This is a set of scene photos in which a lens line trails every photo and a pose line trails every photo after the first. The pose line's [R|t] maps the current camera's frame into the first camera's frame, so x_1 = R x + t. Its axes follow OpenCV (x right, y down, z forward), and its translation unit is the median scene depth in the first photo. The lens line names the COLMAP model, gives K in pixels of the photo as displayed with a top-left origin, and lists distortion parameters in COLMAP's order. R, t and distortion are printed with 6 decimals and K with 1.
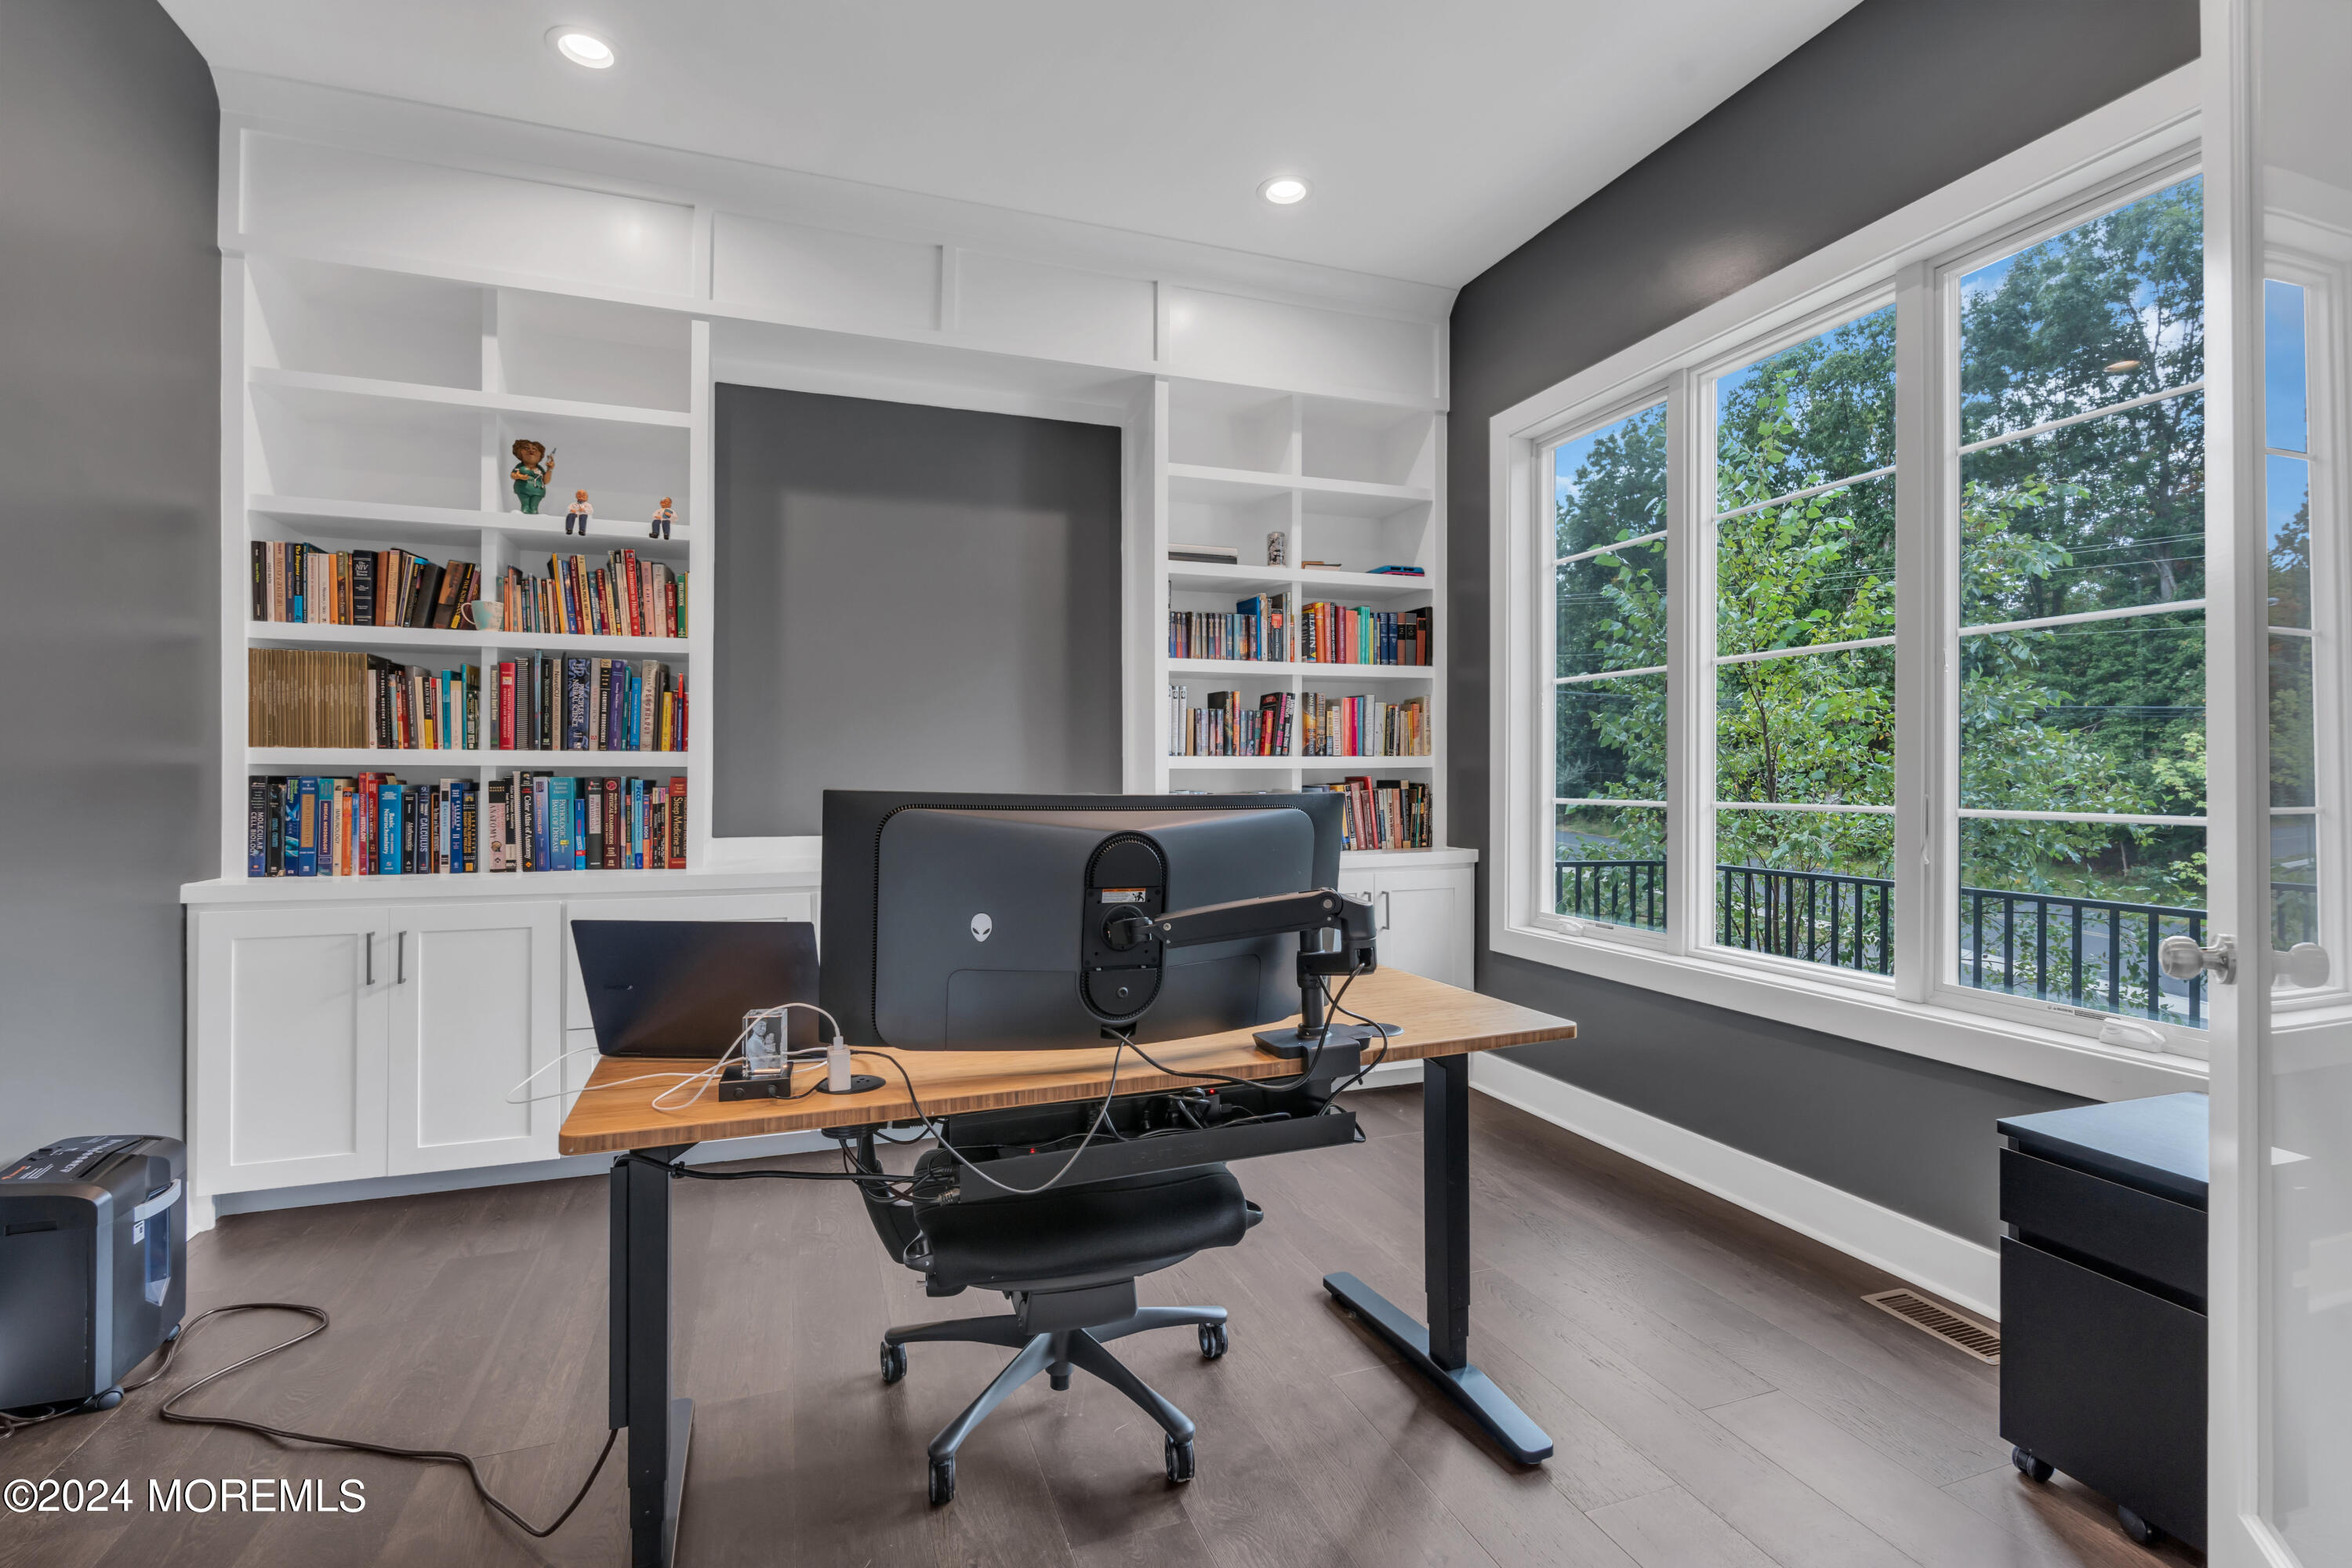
lens RADIAL K [[1048.2, 0, 1163.7], [0, 1048.2, 772.0], [0, 0, 1]] dist [-0.005940, 0.001772]
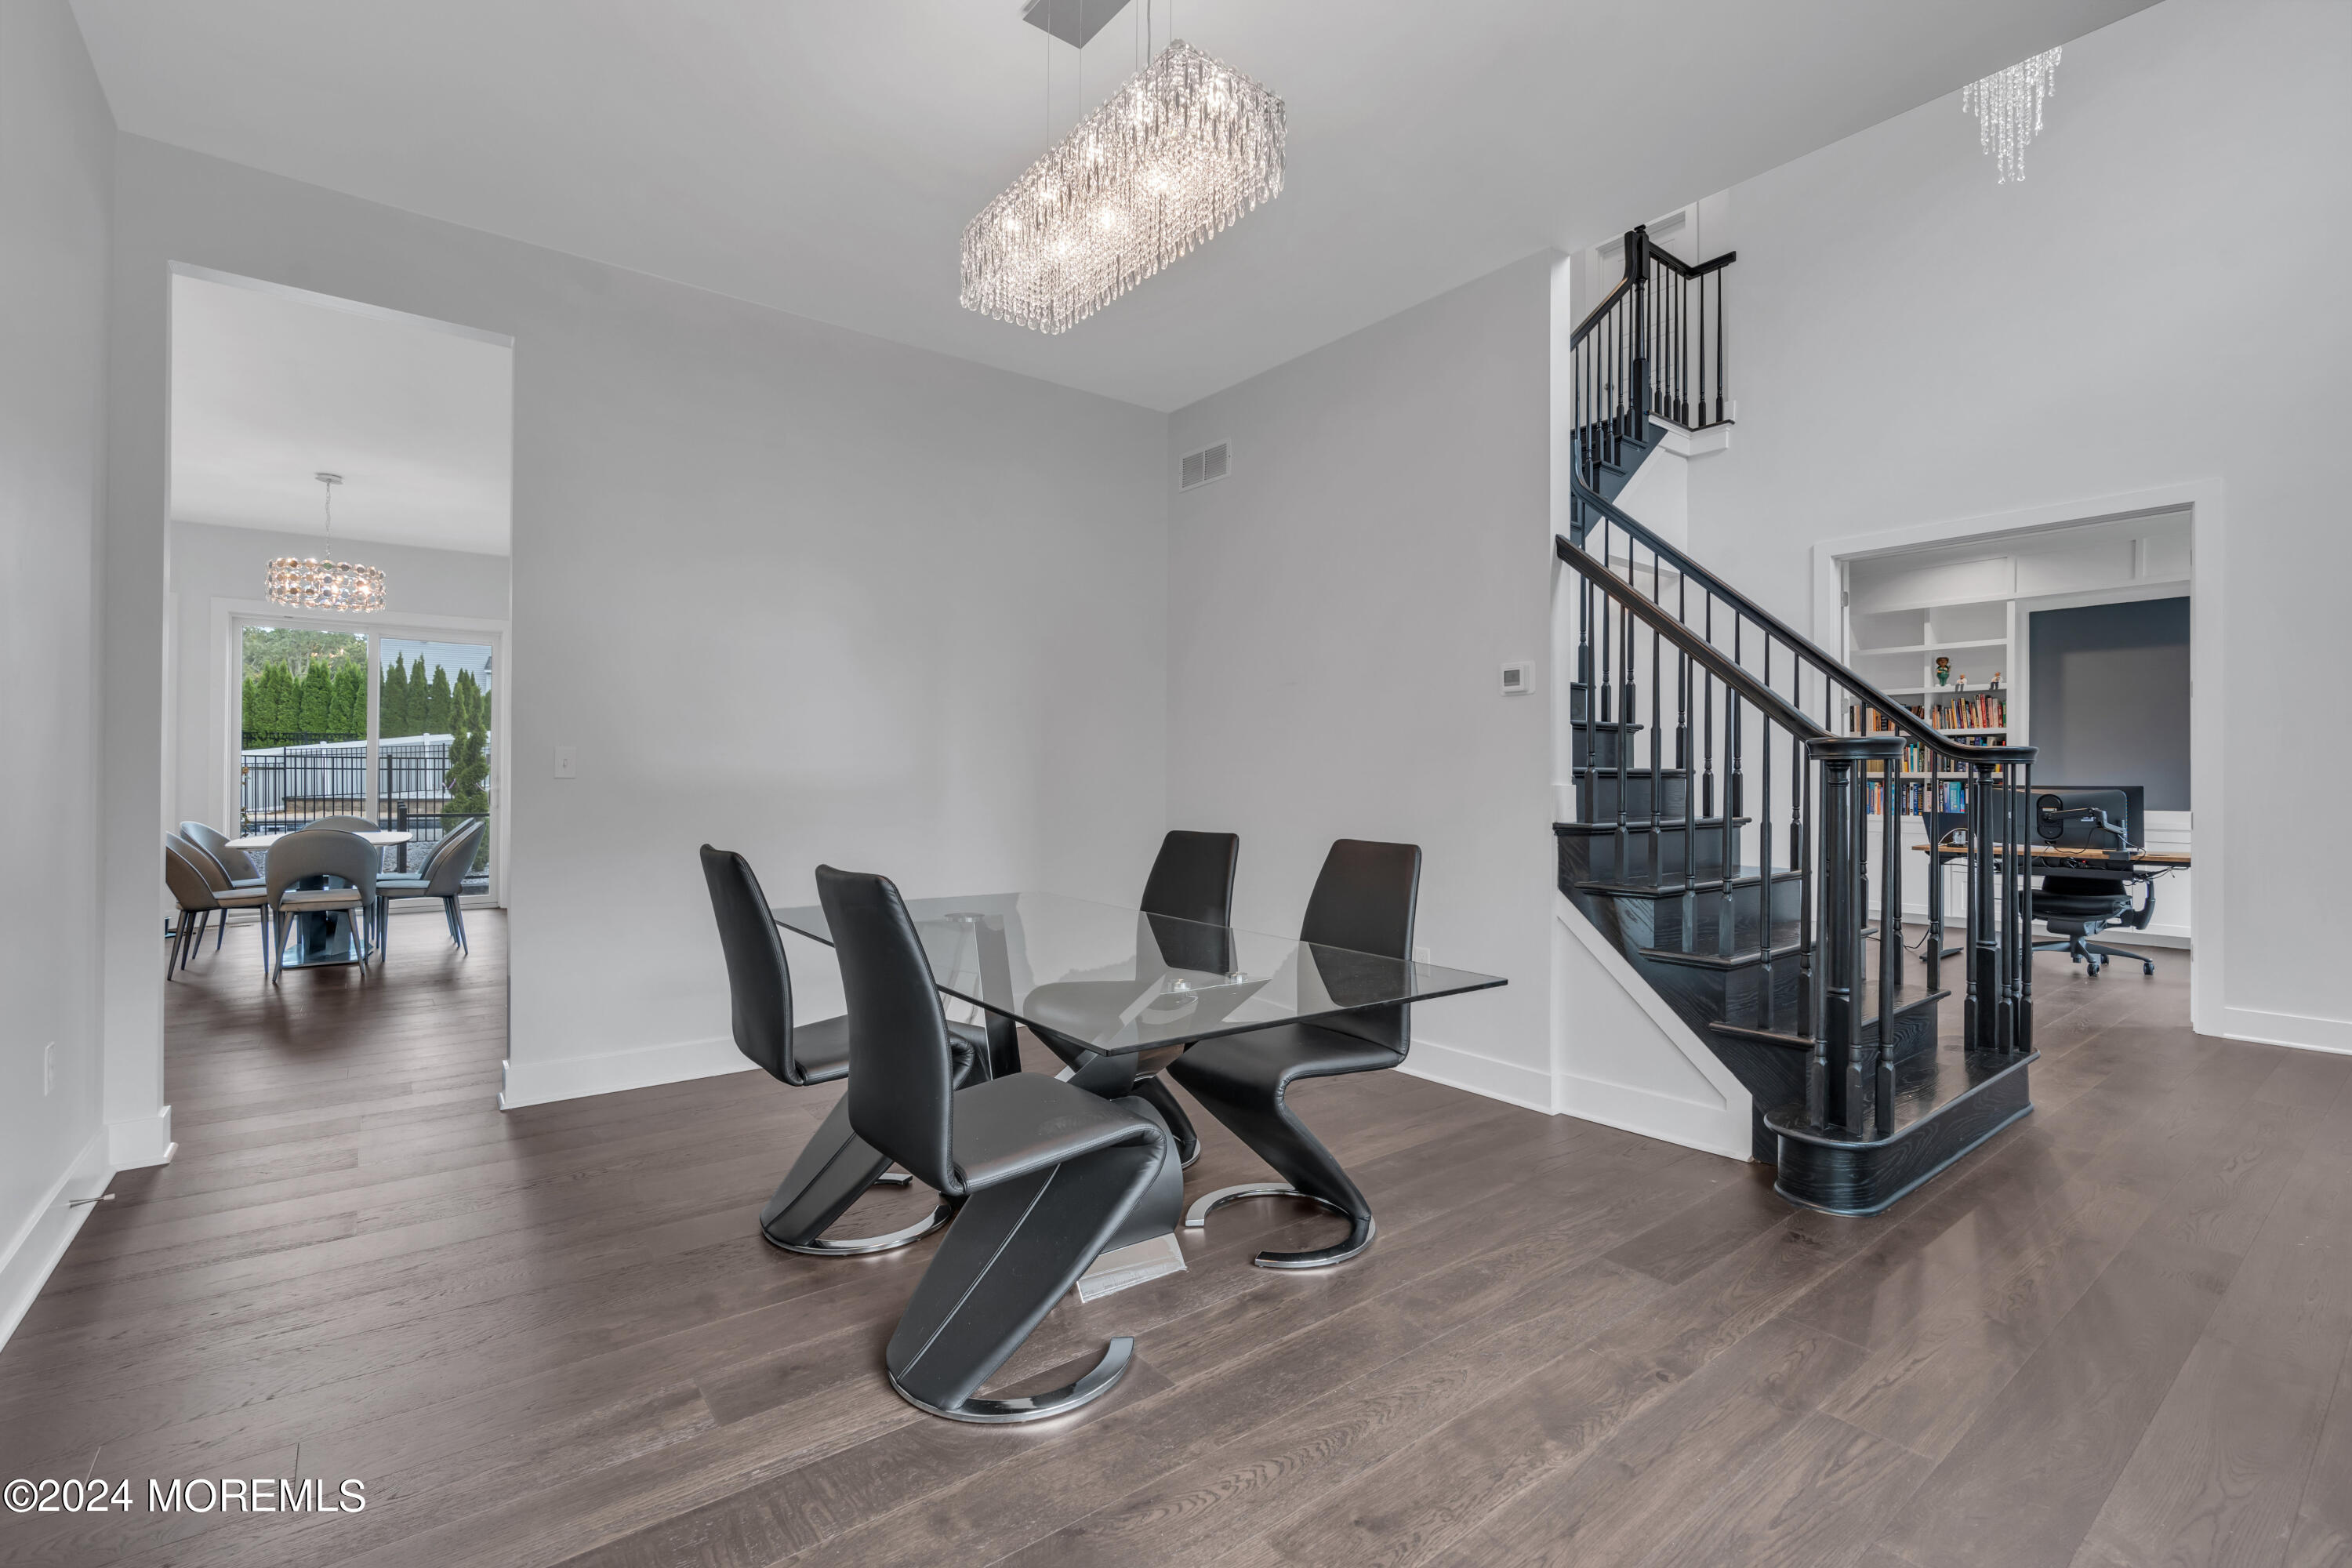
lens RADIAL K [[1048.2, 0, 1176.4], [0, 1048.2, 775.9], [0, 0, 1]] dist [-0.005940, 0.001772]
pose [[0.300297, -0.000496, -0.953845, 1.400932], [-0.003018, 0.999994, -0.001470, -0.000487], [0.953841, 0.003320, 0.300294, -1.730916]]
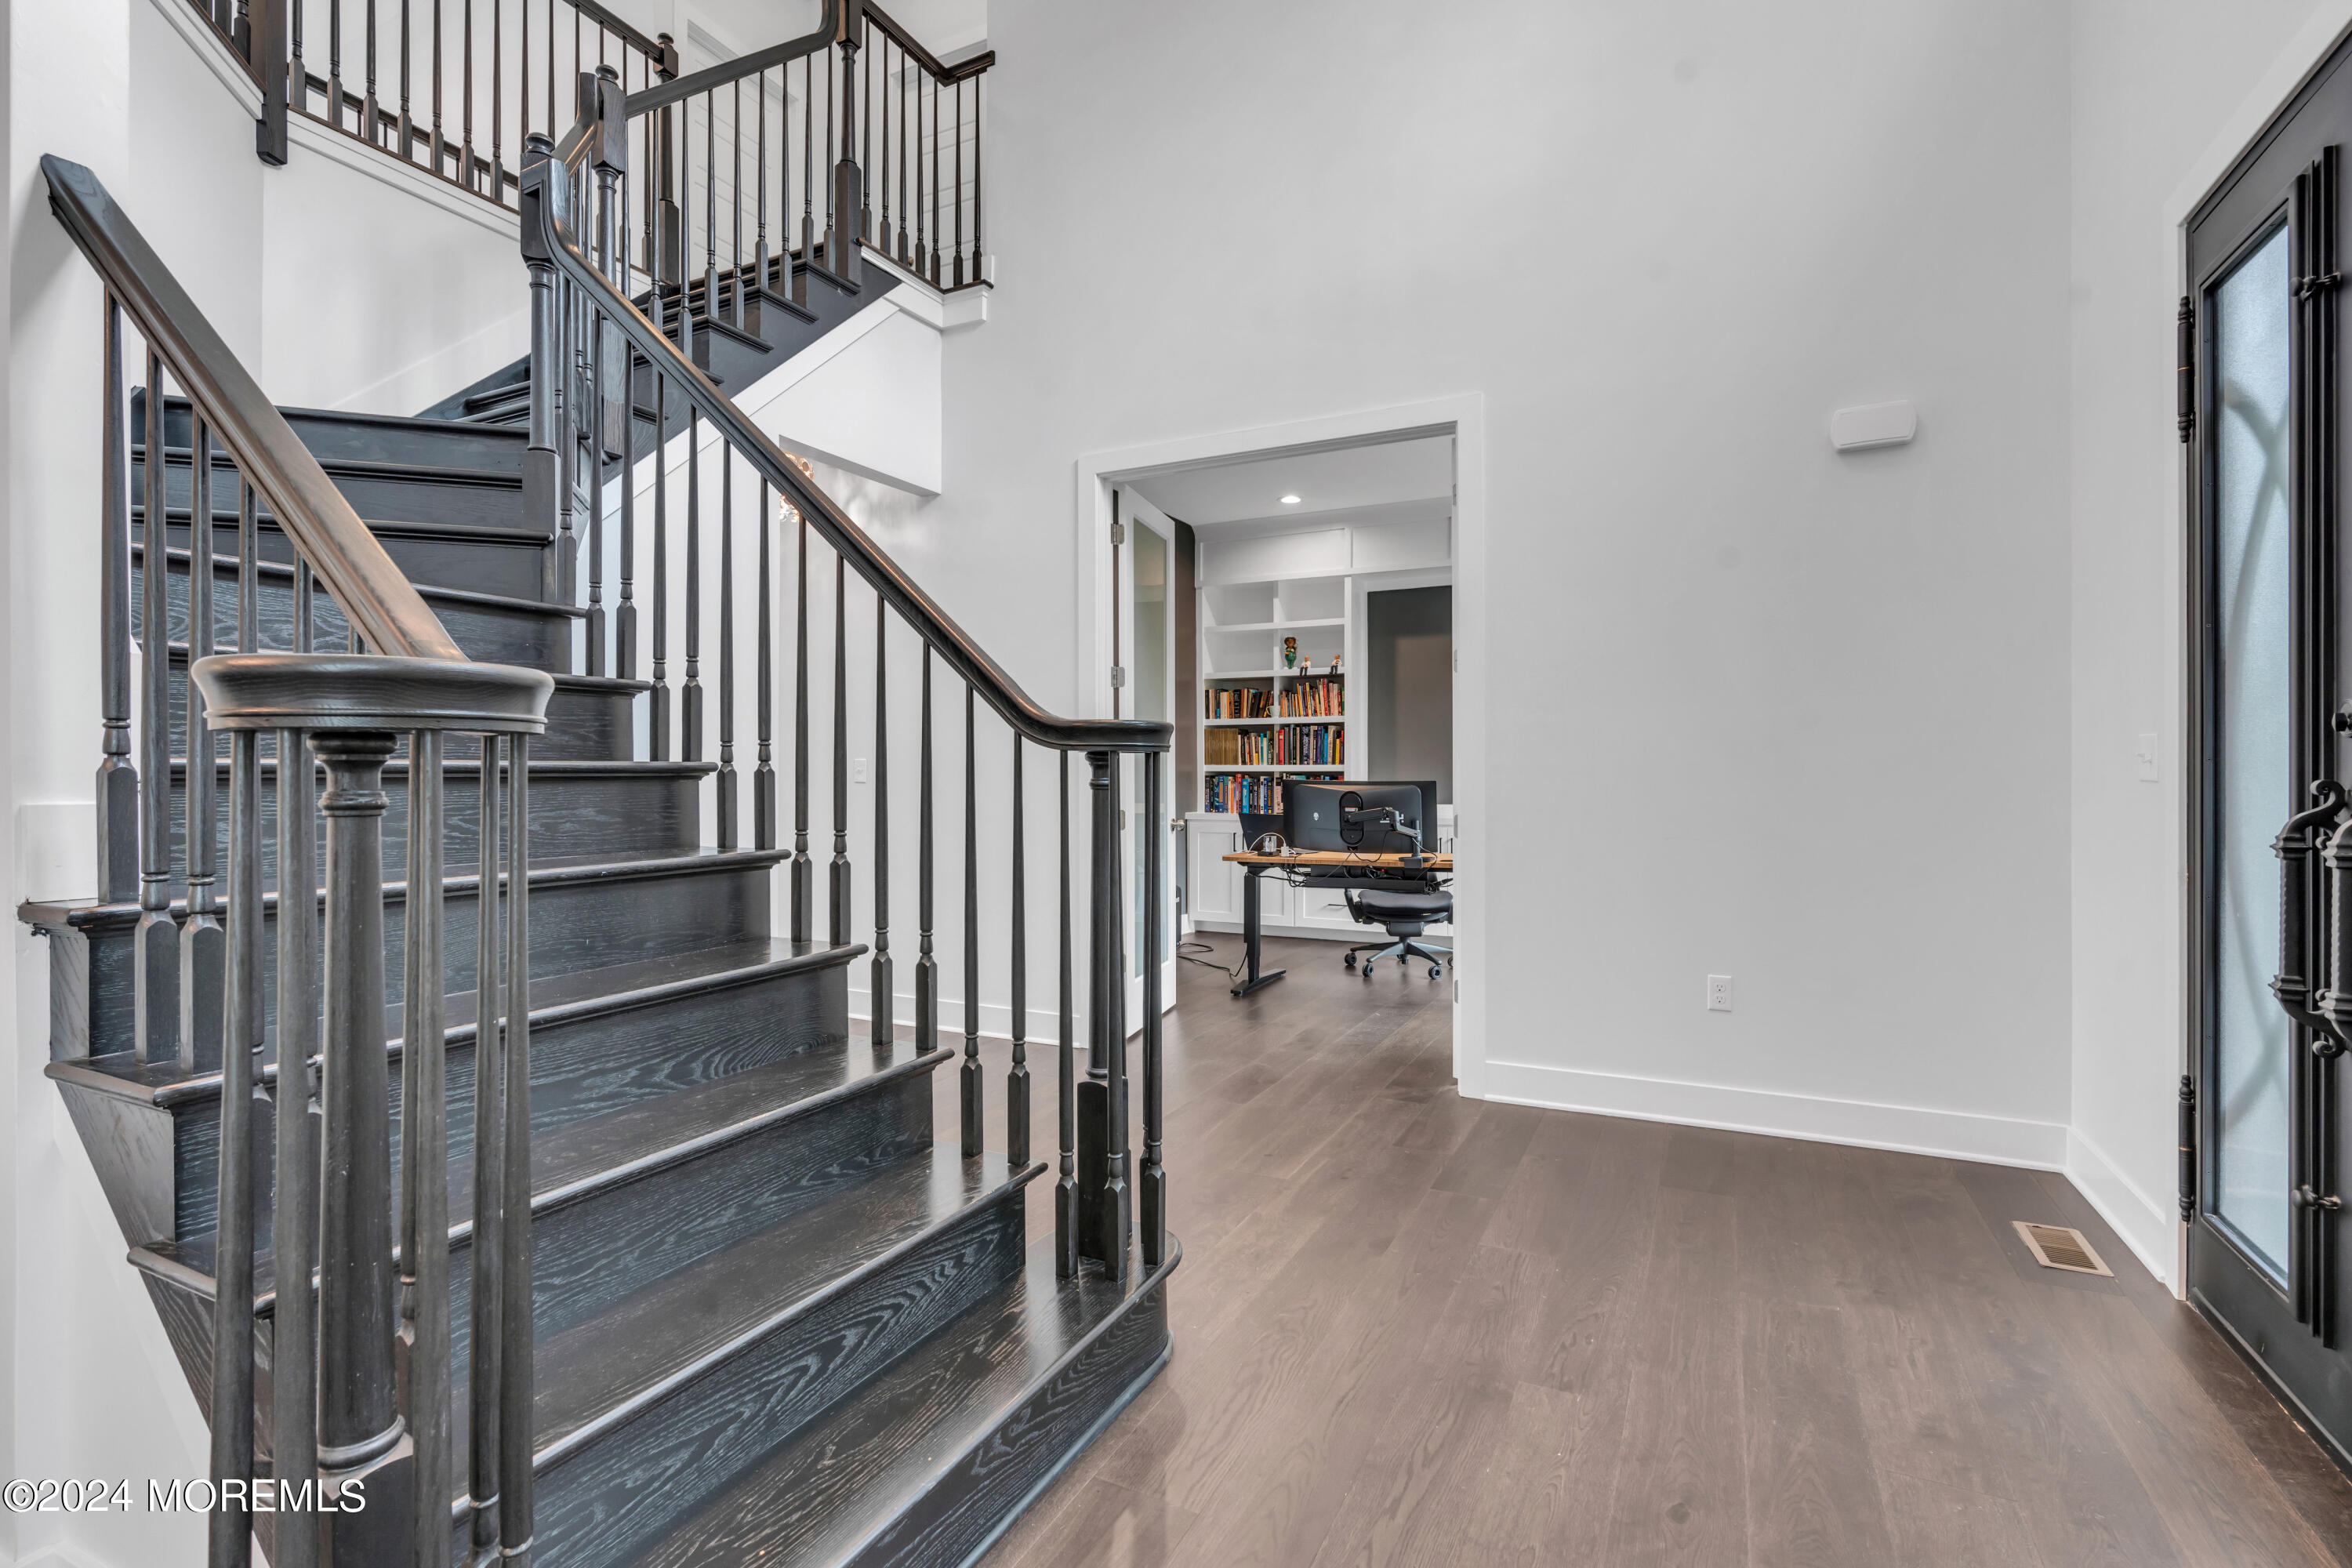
lens RADIAL K [[1082.5, 0, 1186.2], [0, 1082.5, 770.6], [0, 0, 1]] dist [-0.000726, -0.001738]
pose [[0.683983, -0.002254, -0.729495, 1.079316], [0.002783, 0.999996, -0.000481, -0.006727], [0.729493, -0.001701, 0.683986, -0.910573]]
